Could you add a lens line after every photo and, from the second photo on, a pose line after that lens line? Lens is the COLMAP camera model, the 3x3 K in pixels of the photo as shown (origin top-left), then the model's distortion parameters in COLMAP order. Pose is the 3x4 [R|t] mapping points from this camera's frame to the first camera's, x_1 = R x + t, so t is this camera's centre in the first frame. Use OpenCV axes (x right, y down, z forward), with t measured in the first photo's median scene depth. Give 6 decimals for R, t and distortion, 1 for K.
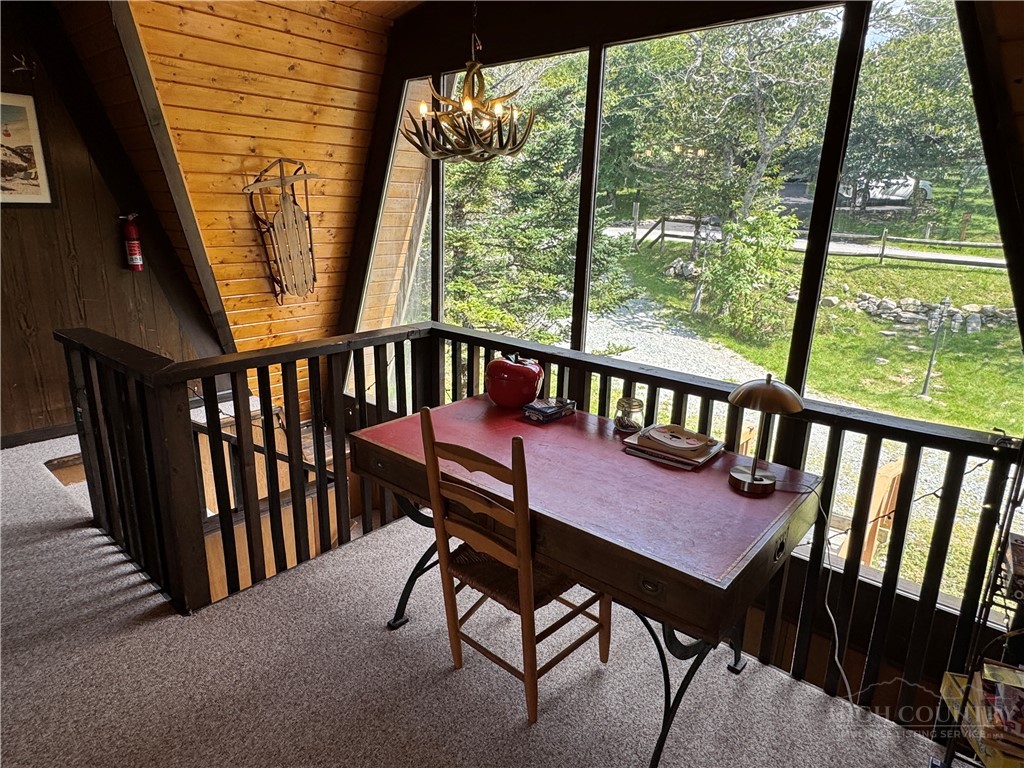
lens RADIAL K [[608.3, 0, 506.8], [0, 608.3, 385.3], [0, 0, 1]] dist [-0.001797, 0.000486]
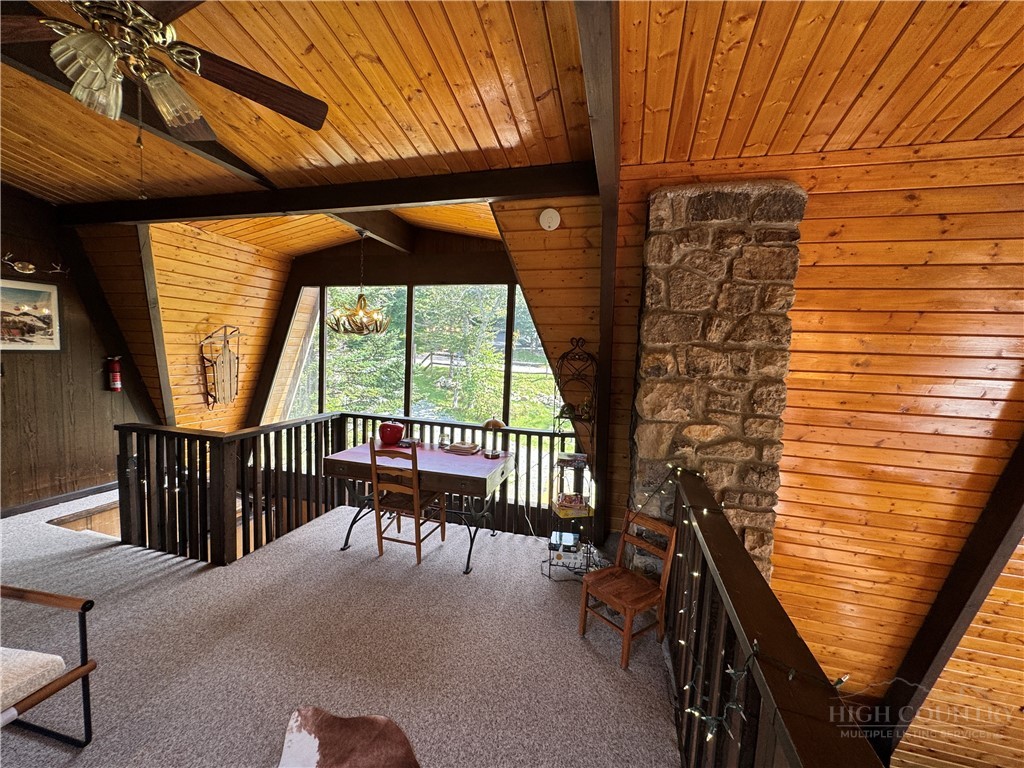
lens RADIAL K [[411.4, 0, 509.5], [0, 411.4, 381.6], [0, 0, 1]] dist [0.001248, 0.000181]
pose [[0.904145, -0.023106, 0.426600, -0.169047], [0.105010, 0.979922, -0.169485, 0.081109], [-0.414119, 0.198037, 0.888418, -0.408847]]
